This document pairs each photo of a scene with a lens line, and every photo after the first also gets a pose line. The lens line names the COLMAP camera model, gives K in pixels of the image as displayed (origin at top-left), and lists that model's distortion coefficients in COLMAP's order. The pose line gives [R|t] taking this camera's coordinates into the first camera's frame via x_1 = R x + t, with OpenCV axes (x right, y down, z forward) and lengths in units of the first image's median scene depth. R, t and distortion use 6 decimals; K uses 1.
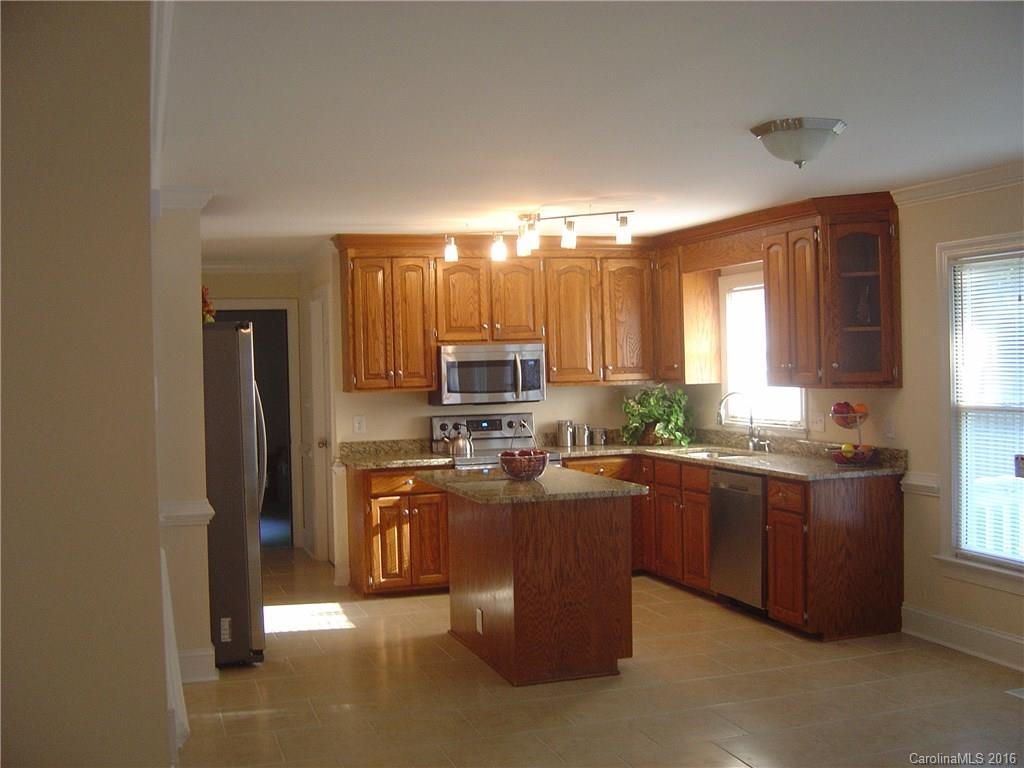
lens RADIAL K [[1141.3, 0, 512.0], [0, 1141.3, 384.0], [0, 0, 1]] dist [-0.145589, 0.012209]
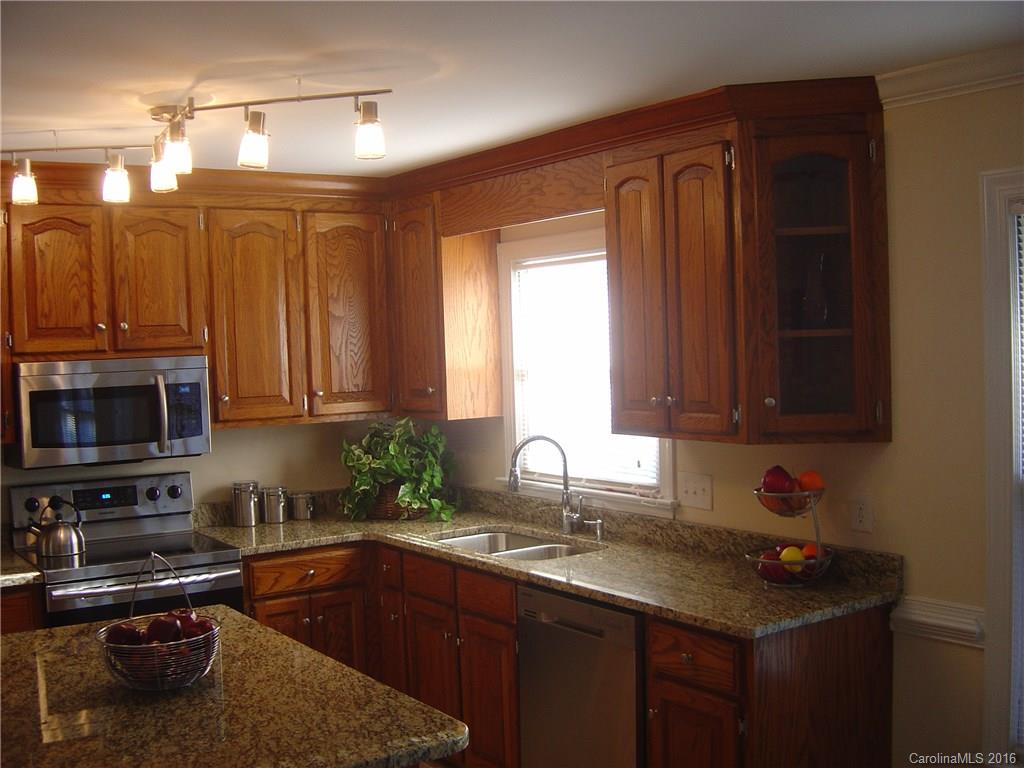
lens RADIAL K [[1141.3, 0, 512.0], [0, 1141.3, 384.0], [0, 0, 1]] dist [-0.145589, 0.012209]
pose [[0.959574, -0.015984, 0.281001, 0.015657], [0.013342, 0.999847, 0.011312, -0.025957], [-0.281139, -0.007106, 0.959641, 0.415762]]
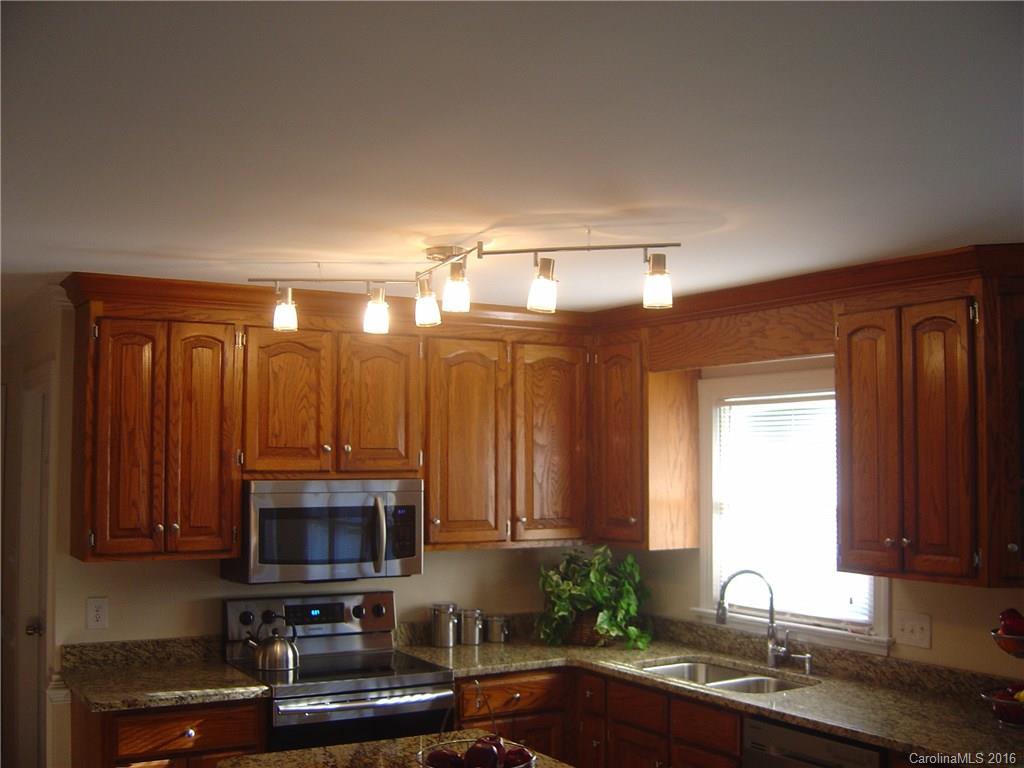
lens RADIAL K [[1141.3, 0, 512.0], [0, 1141.3, 384.0], [0, 0, 1]] dist [-0.145589, 0.012209]
pose [[0.974862, 0.042258, 0.218768, -0.059992], [-0.023076, 0.995719, -0.089507, -0.033551], [-0.221613, 0.082208, 0.971663, 0.415728]]
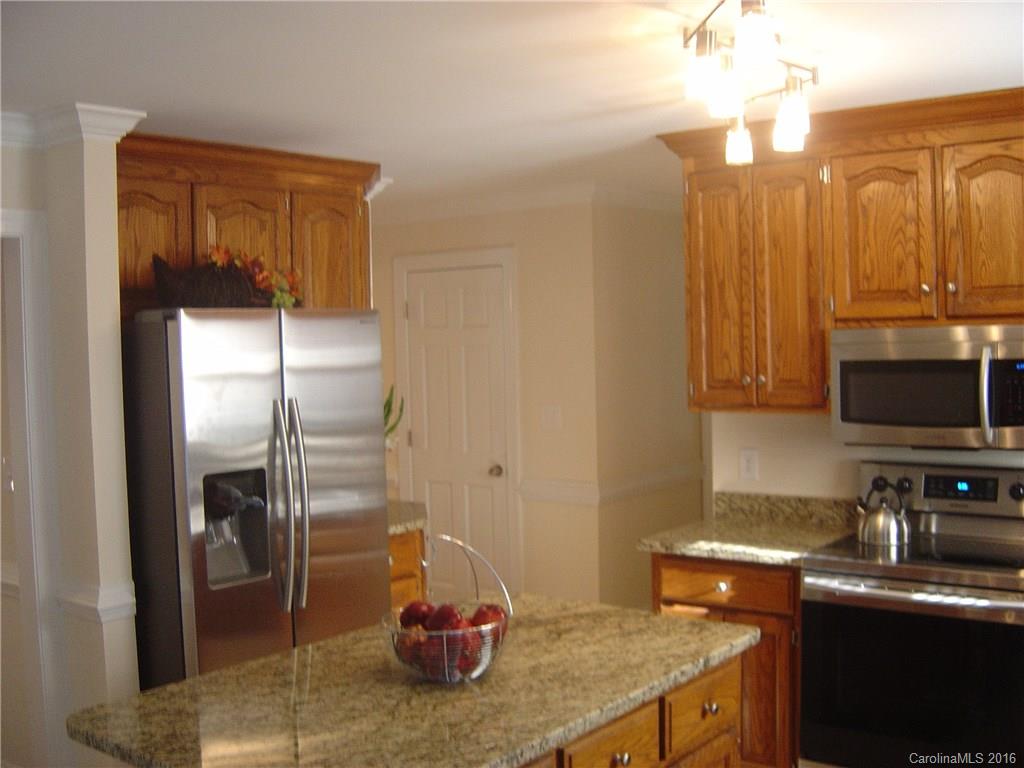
lens RADIAL K [[1141.3, 0, 512.0], [0, 1141.3, 384.0], [0, 0, 1]] dist [-0.145589, 0.012209]
pose [[0.557881, 0.045012, -0.828700, 0.276004], [-0.004264, 0.998670, 0.051374, -0.034097], [0.829910, -0.025127, 0.557331, 0.593122]]
